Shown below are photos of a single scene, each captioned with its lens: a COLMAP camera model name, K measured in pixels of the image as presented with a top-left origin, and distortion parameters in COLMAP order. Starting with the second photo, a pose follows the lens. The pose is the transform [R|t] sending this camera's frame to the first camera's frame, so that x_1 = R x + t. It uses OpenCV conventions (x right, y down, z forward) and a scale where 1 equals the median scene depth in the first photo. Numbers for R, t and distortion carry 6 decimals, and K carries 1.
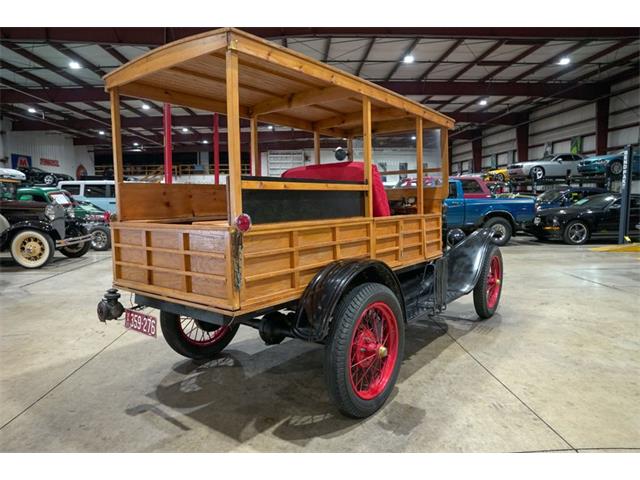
lens RADIAL K [[438.8, 0, 321.0], [0, 438.8, 237.9], [0, 0, 1]] dist [-0.136133, 0.103370]
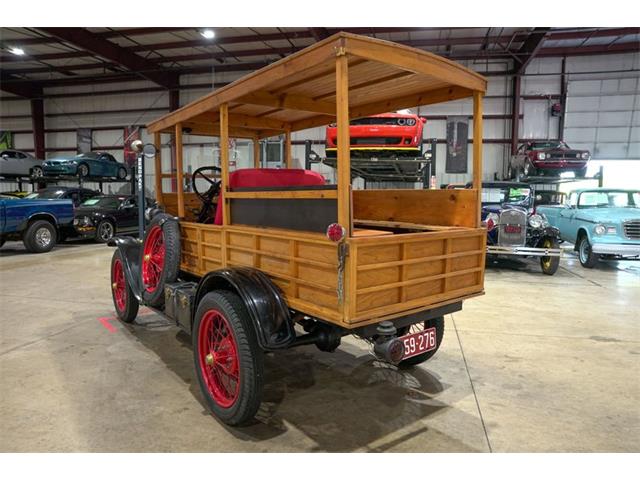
lens RADIAL K [[438.8, 0, 321.9], [0, 438.8, 240.3], [0, 0, 1]] dist [-0.136133, 0.103370]
pose [[0.261021, -0.085757, 0.961516, -0.690800], [0.077106, 0.994716, 0.067786, -0.050059], [-0.962249, 0.056445, 0.266254, 0.483885]]
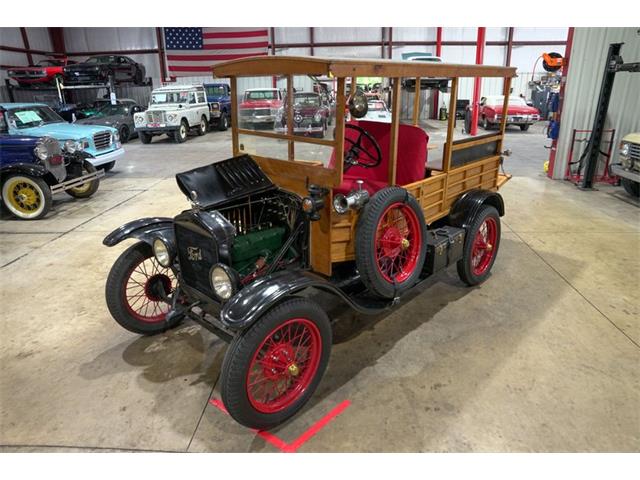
lens RADIAL K [[438.8, 0, 321.1], [0, 438.8, 242.1], [0, 0, 1]] dist [-0.136133, 0.103370]
pose [[-0.993839, -0.020051, 0.109007, 0.029211], [0.028638, 0.903647, 0.427319, -0.276009], [-0.107072, 0.427808, -0.897505, 1.603576]]
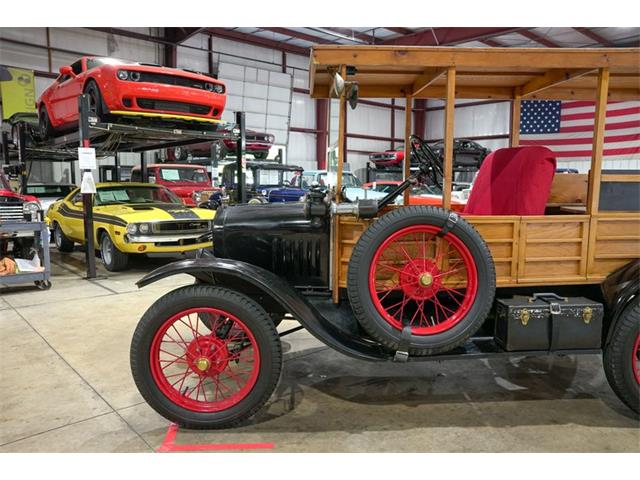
lens RADIAL K [[486.2, 0, 322.7], [0, 486.2, 239.6], [0, 0, 1]] dist [-0.086936, 0.085354]
pose [[-0.631394, -0.084332, 0.770863, -0.360602], [0.070581, 0.983693, 0.165426, -0.128877], [-0.772243, 0.158858, -0.615146, 1.407683]]
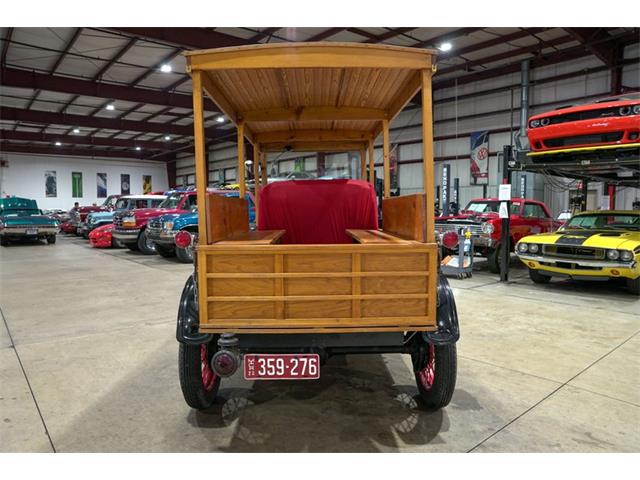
lens RADIAL K [[438.8, 0, 320.9], [0, 438.8, 239.5], [0, 0, 1]] dist [-0.136133, 0.103370]
pose [[0.792266, -0.035927, 0.609117, -0.446026], [0.051720, 0.998627, -0.008371, -0.017212], [-0.607979, 0.038136, 0.793036, 0.150979]]
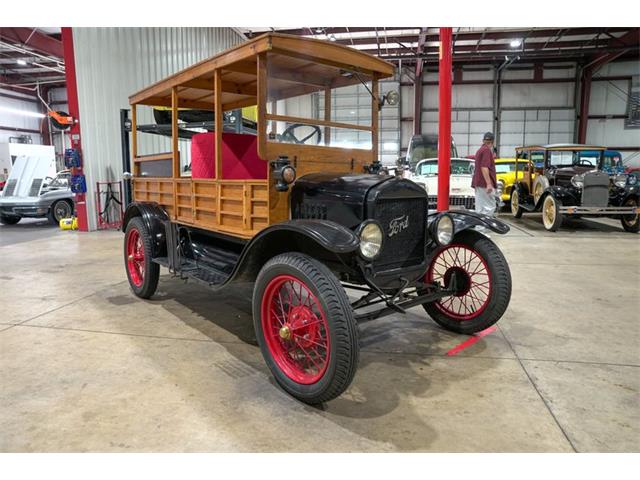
lens RADIAL K [[438.8, 0, 321.5], [0, 438.8, 243.7], [0, 0, 1]] dist [-0.136133, 0.103370]
pose [[-0.227358, 0.163672, -0.959958, 0.839778], [-0.081179, 0.979158, 0.186172, -0.084480], [0.970422, 0.120256, -0.209333, 1.116508]]
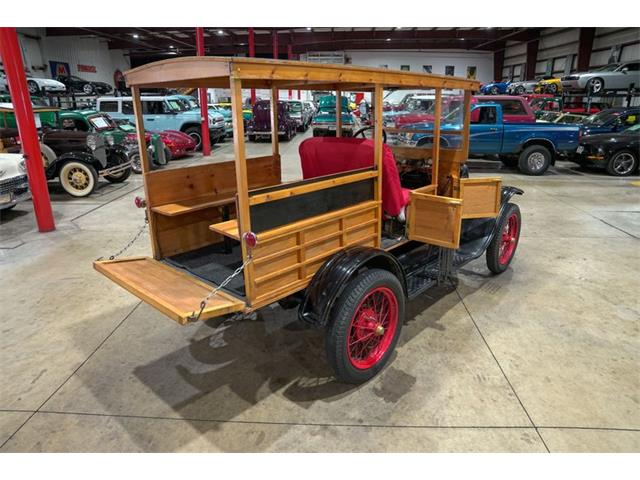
lens RADIAL K [[438.8, 0, 321.2], [0, 438.8, 241.2], [0, 0, 1]] dist [-0.136133, 0.103370]
pose [[0.995694, 0.032181, -0.086937, 0.043927], [-0.011420, 0.973247, 0.229476, -0.123577], [0.091996, -0.227495, 0.969424, -0.036679]]
